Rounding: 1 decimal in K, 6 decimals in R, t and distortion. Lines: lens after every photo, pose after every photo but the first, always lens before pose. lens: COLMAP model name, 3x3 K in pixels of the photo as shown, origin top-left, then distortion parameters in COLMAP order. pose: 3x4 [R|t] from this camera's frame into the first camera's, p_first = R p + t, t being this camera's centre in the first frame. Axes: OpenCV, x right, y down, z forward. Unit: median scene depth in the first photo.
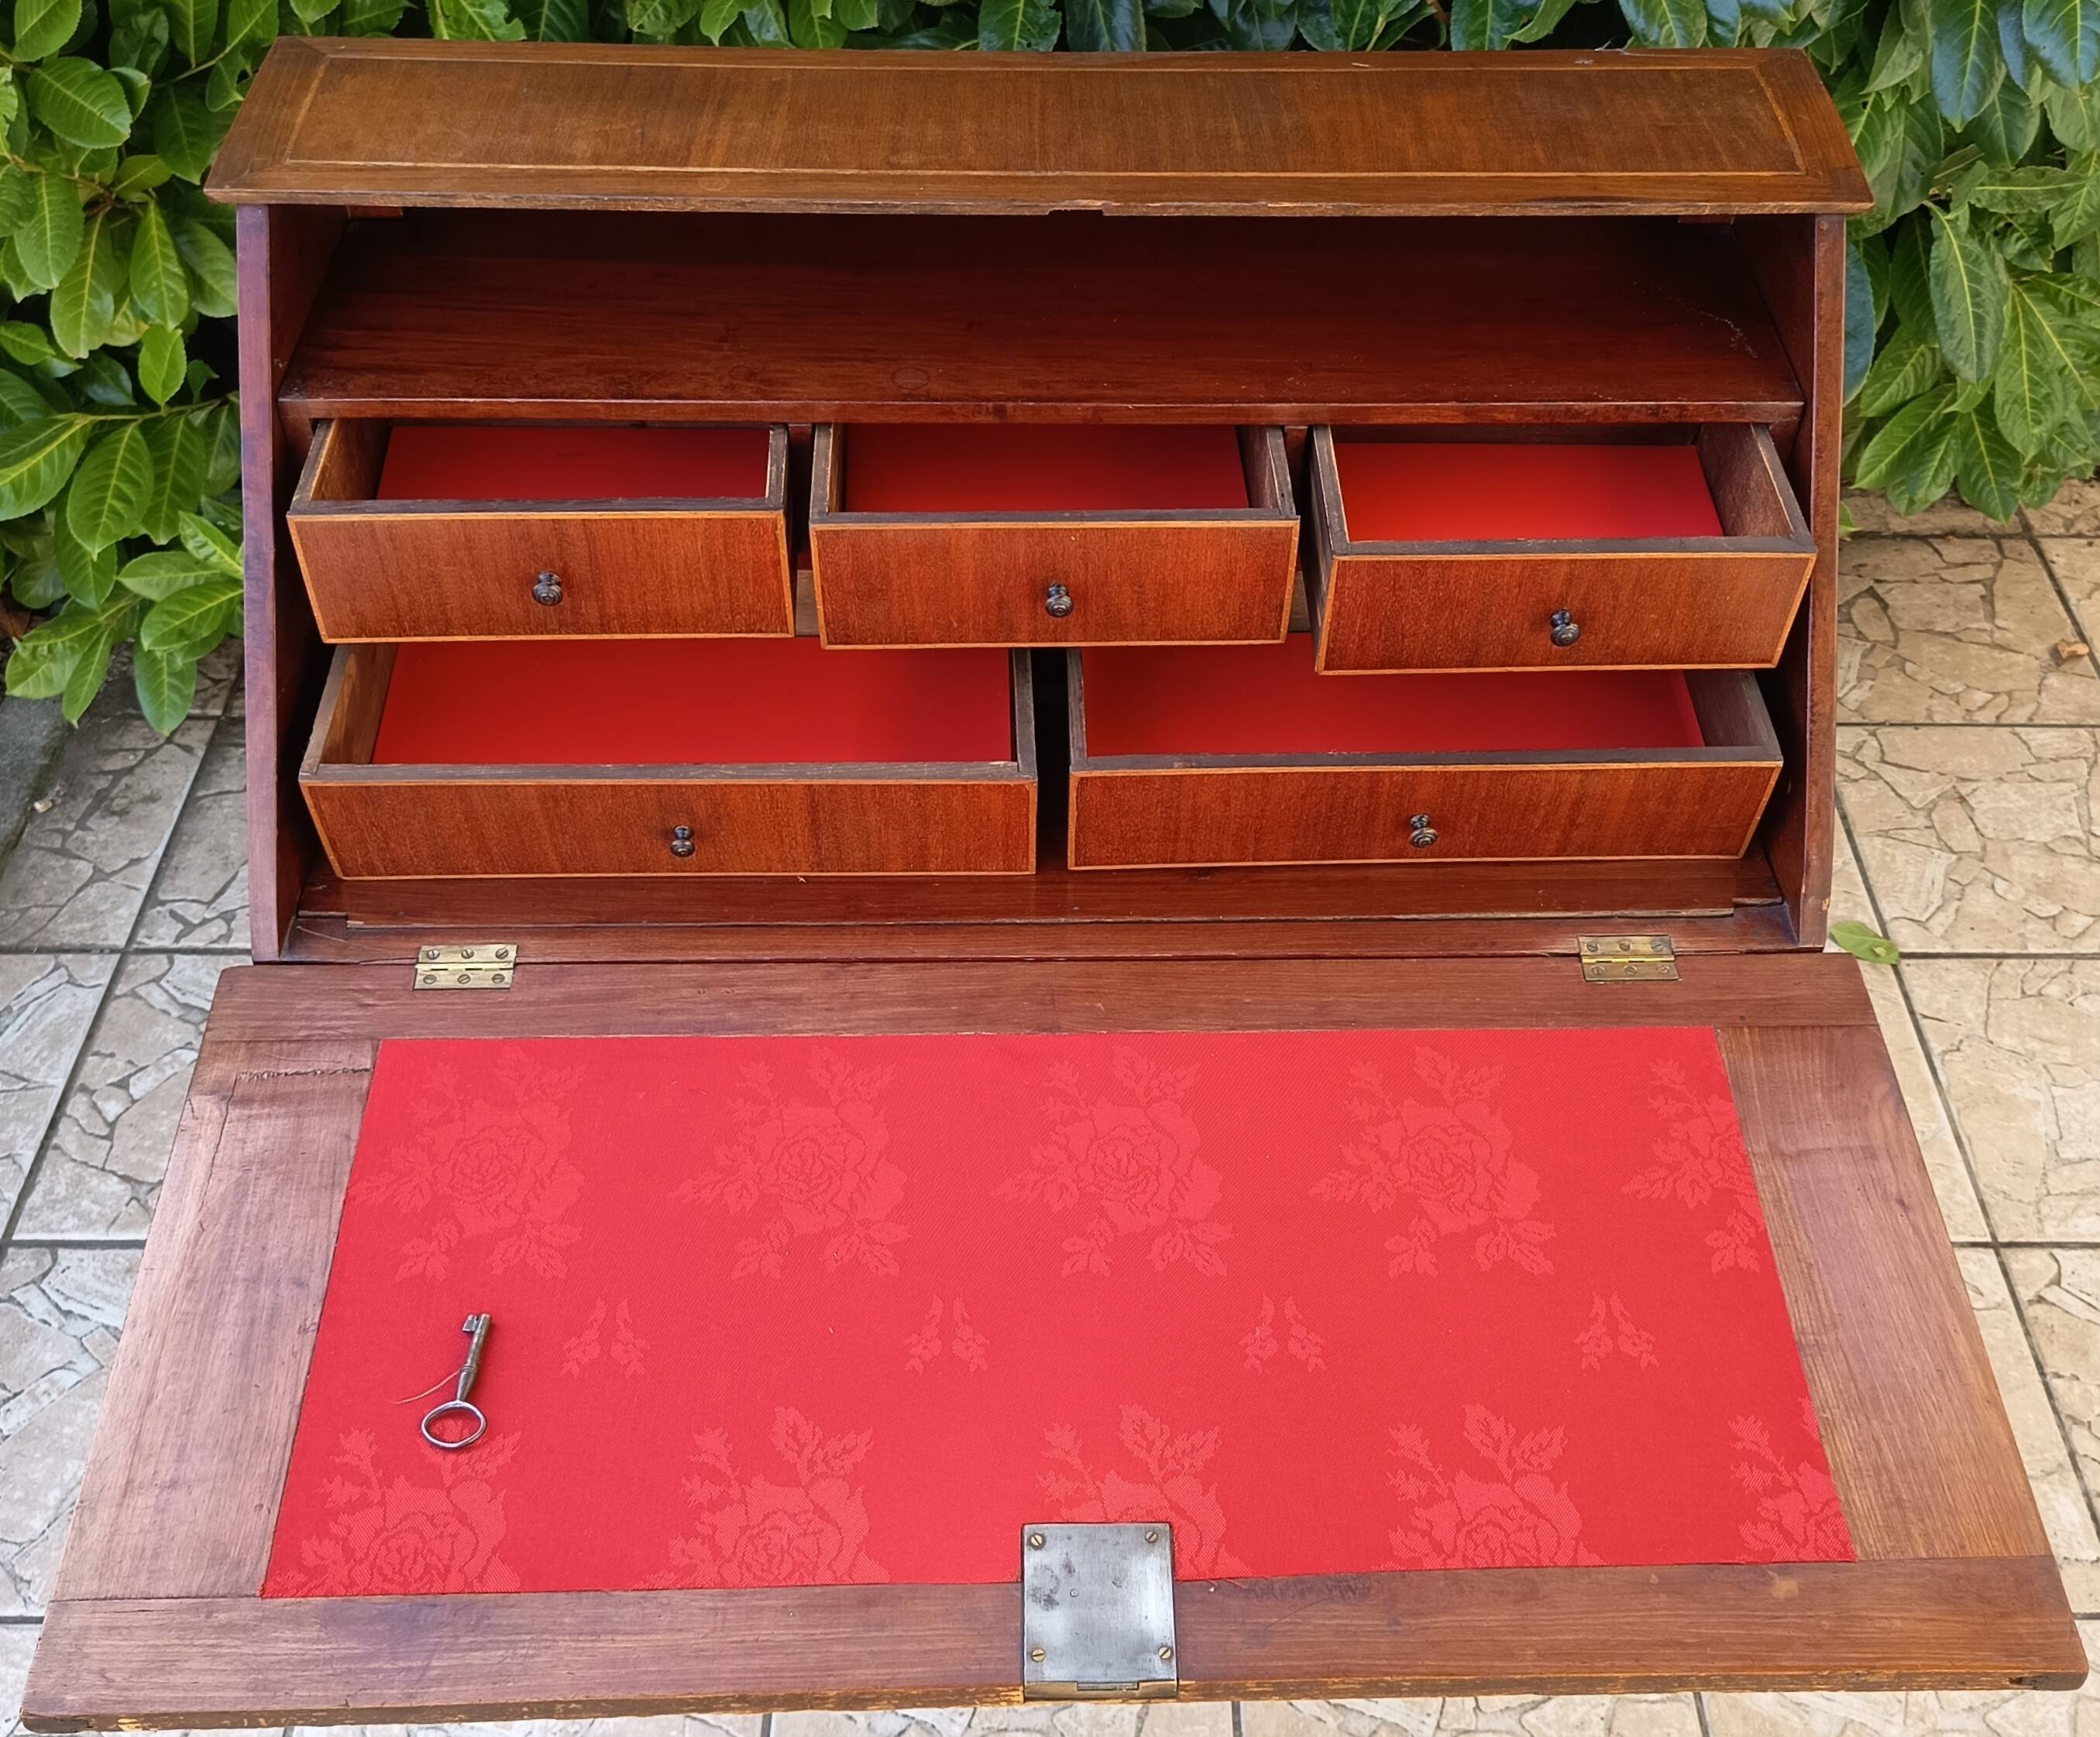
lens RADIAL K [[2231.1, 0, 1088.4], [0, 2231.1, 943.8], [0, 0, 1]] dist [0.034269, 0.000000]
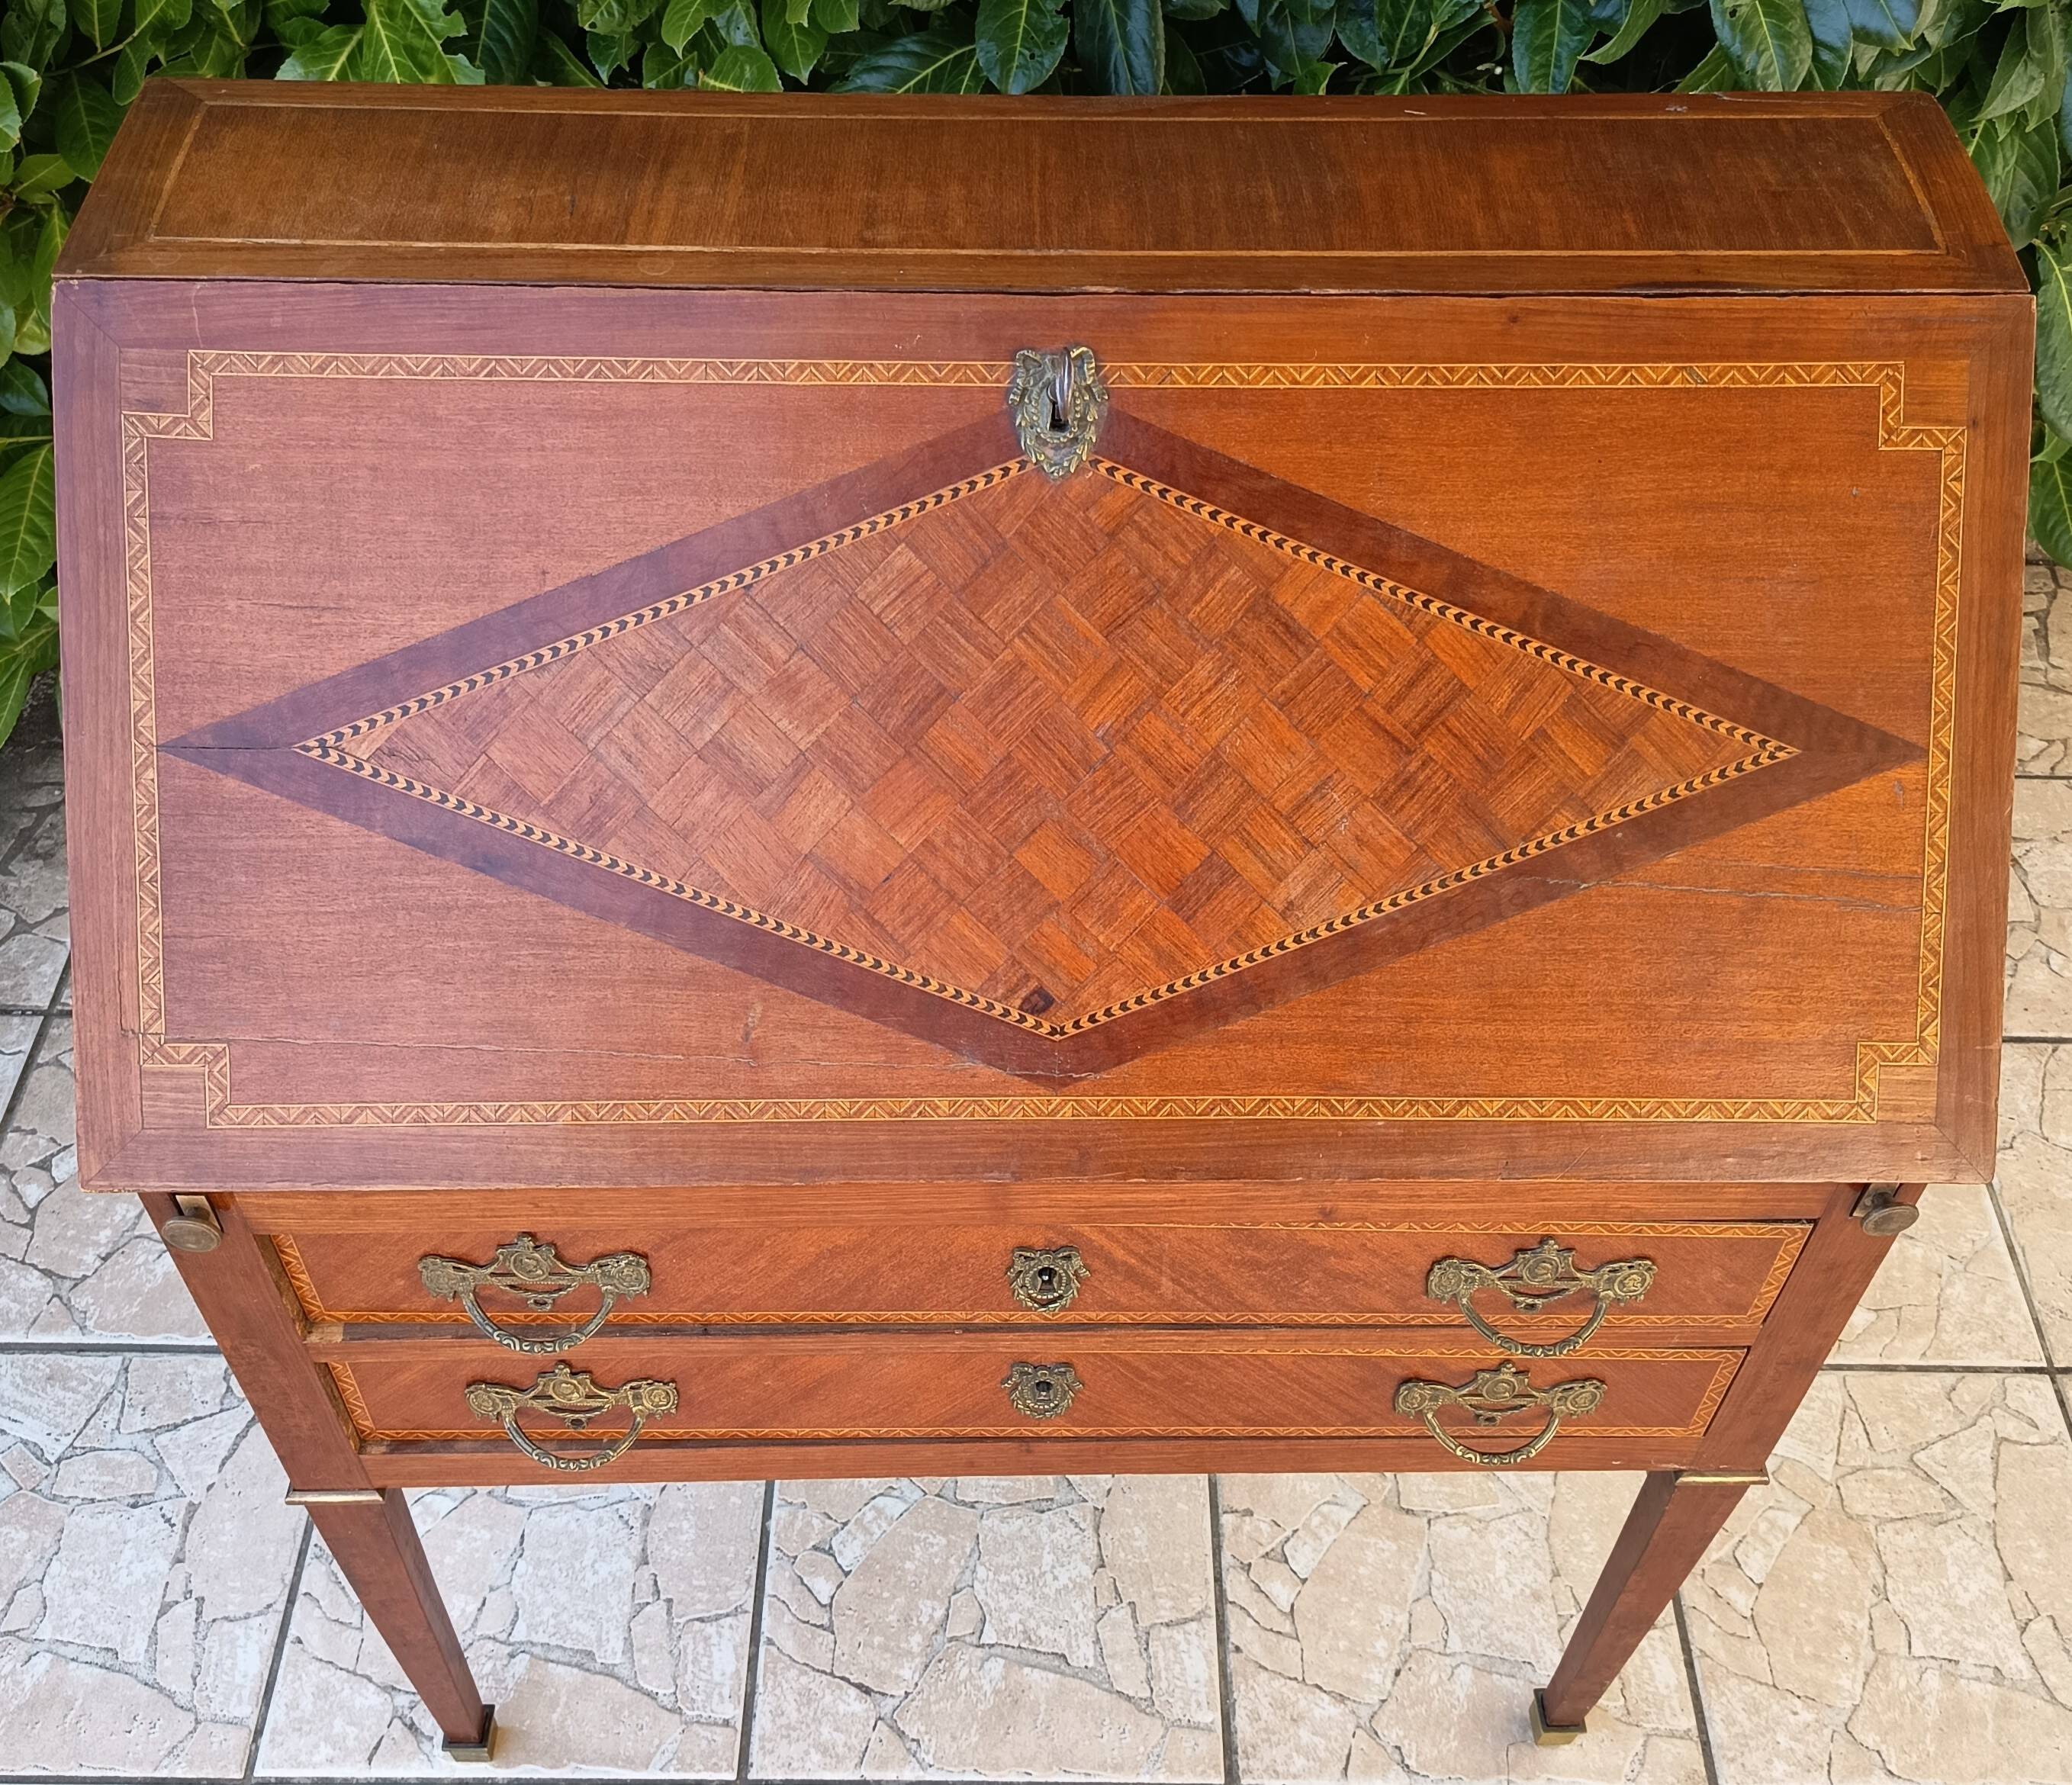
lens RADIAL K [[2170.5, 0, 1045.8], [0, 2170.5, 998.2], [0, 0, 1]] dist [0.028303, 0.000000]
pose [[0.999928, 0.011779, -0.002479, -0.011832], [-0.011589, 0.997747, 0.066083, -0.070100], [0.003252, -0.066049, 0.997811, 0.096841]]
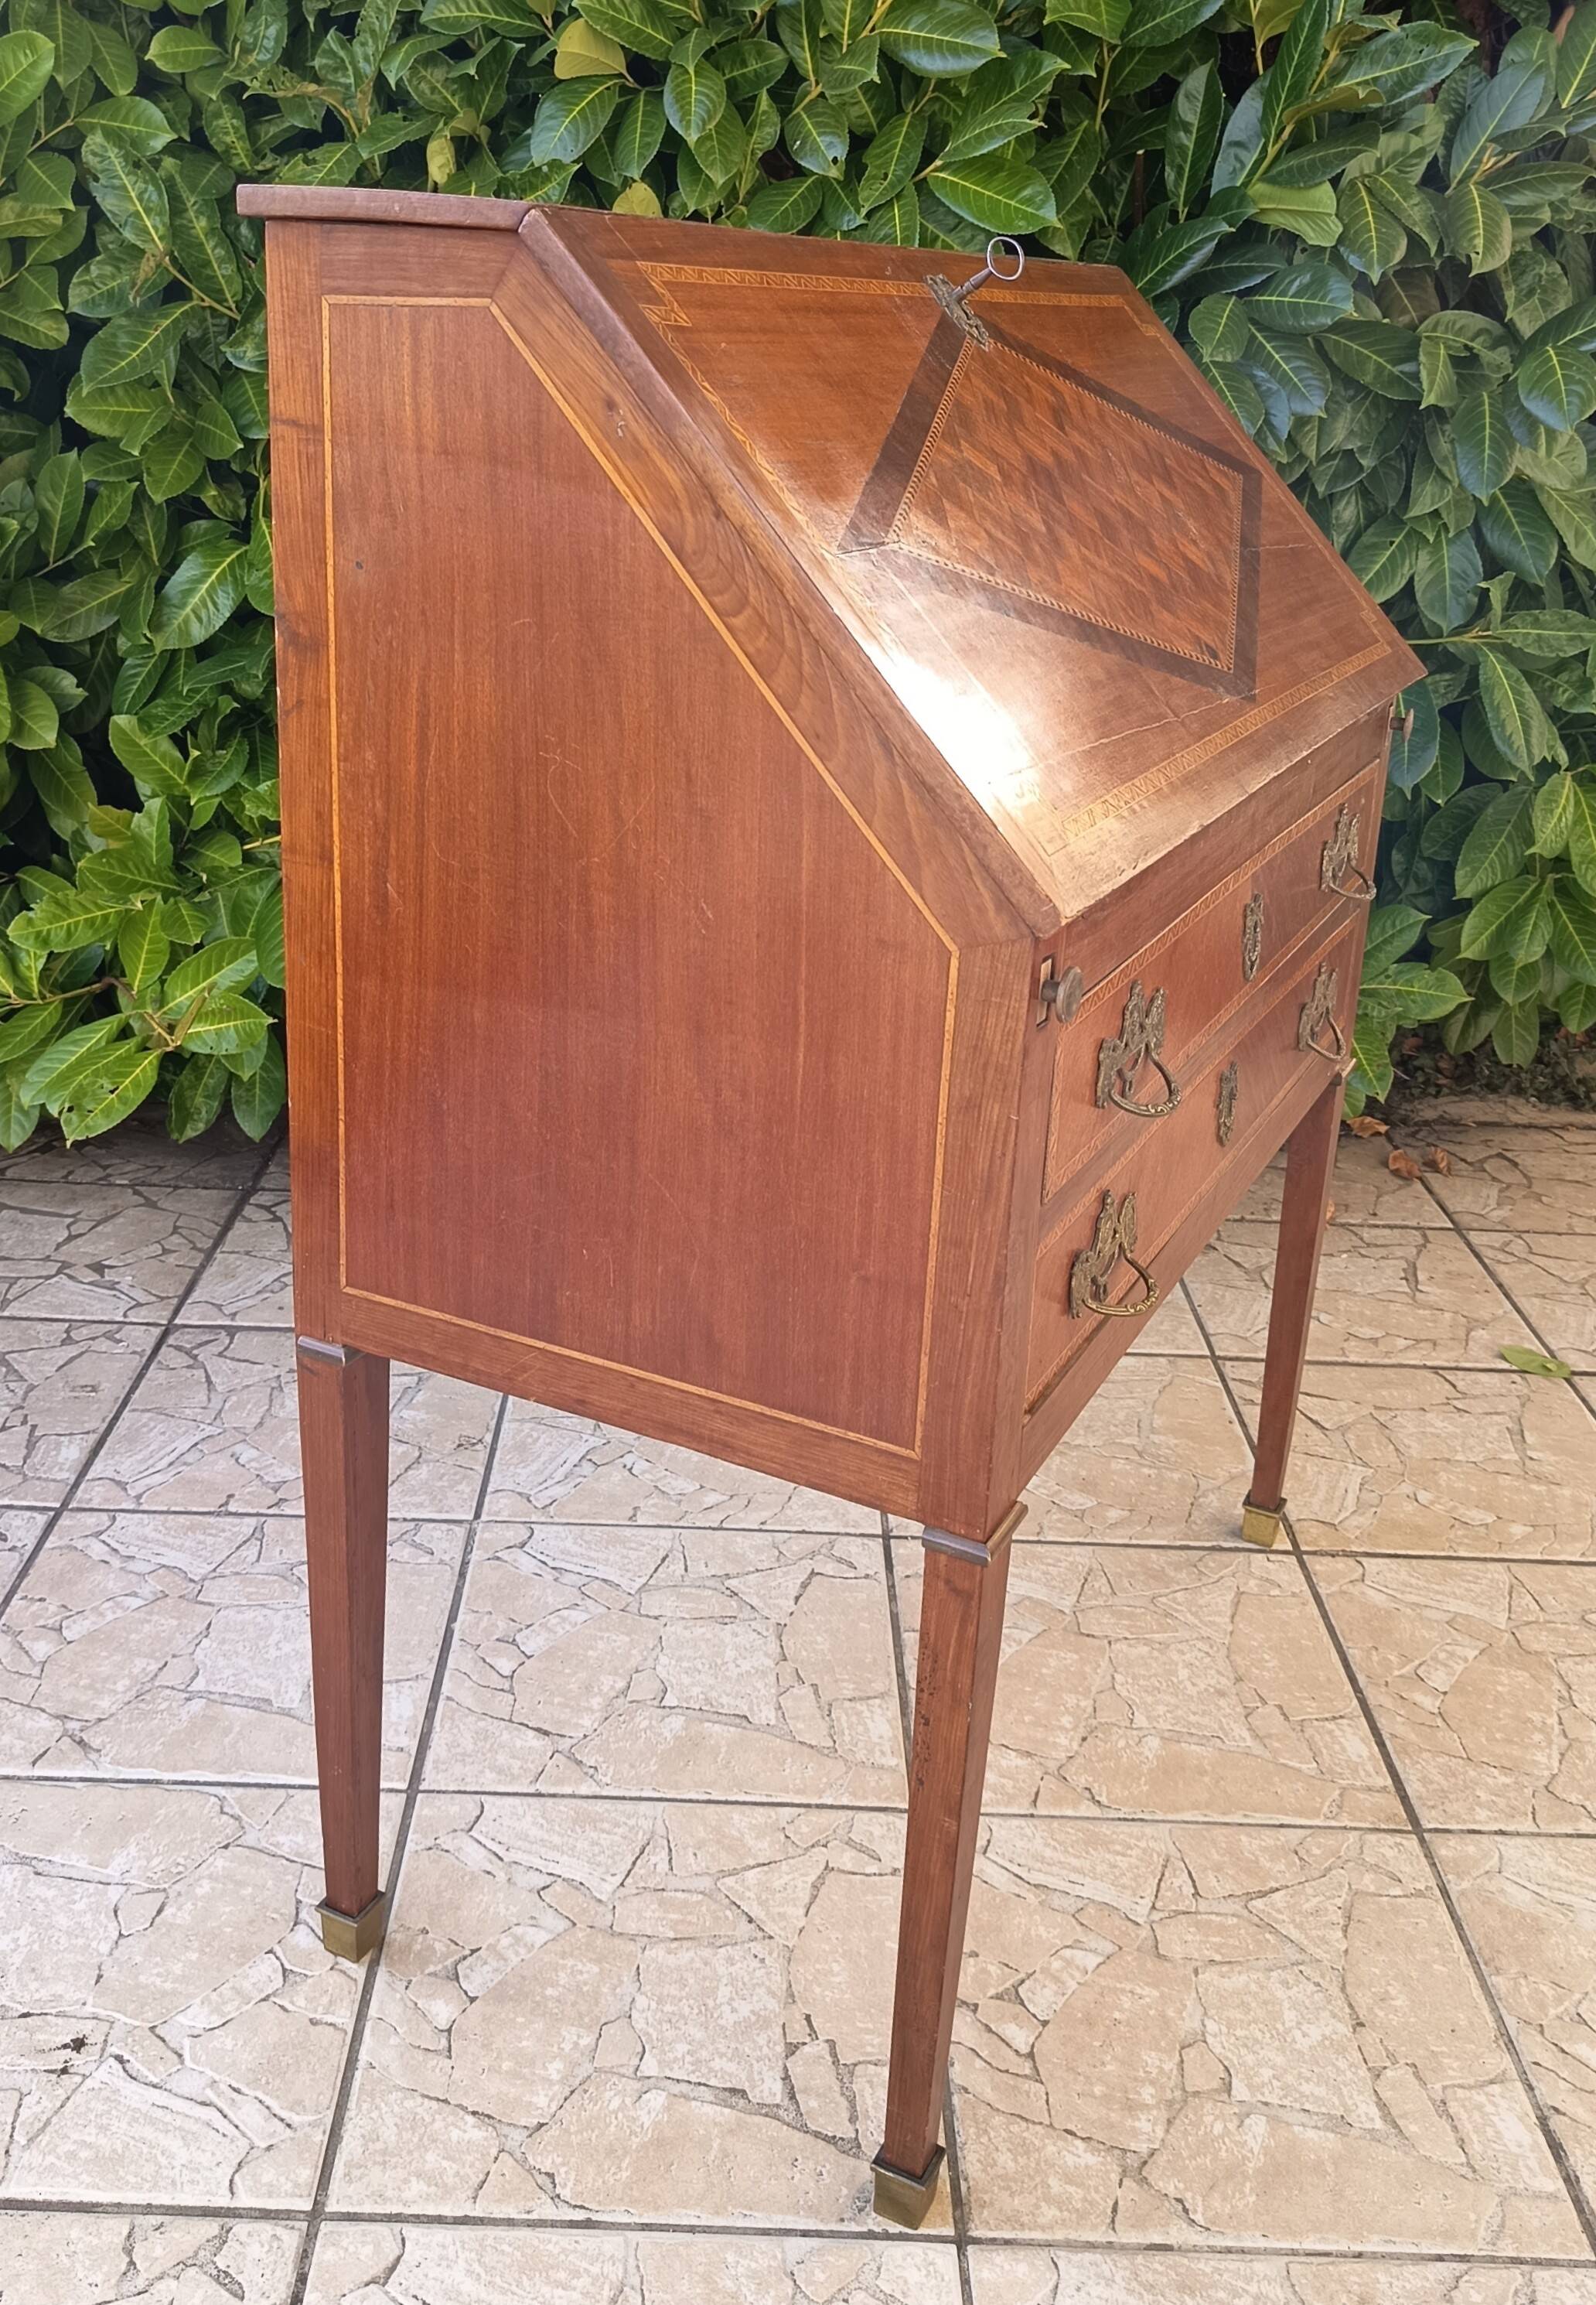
lens RADIAL K [[2216.1, 0, 737.3], [0, 2216.1, 993.2], [0, 0, 1]] dist [0.030672, 0.000000]
pose [[0.999643, 0.024570, -0.010480, -0.005531], [-0.026577, 0.875477, -0.482528, 0.364523], [-0.002681, 0.482634, 0.875818, 0.047108]]
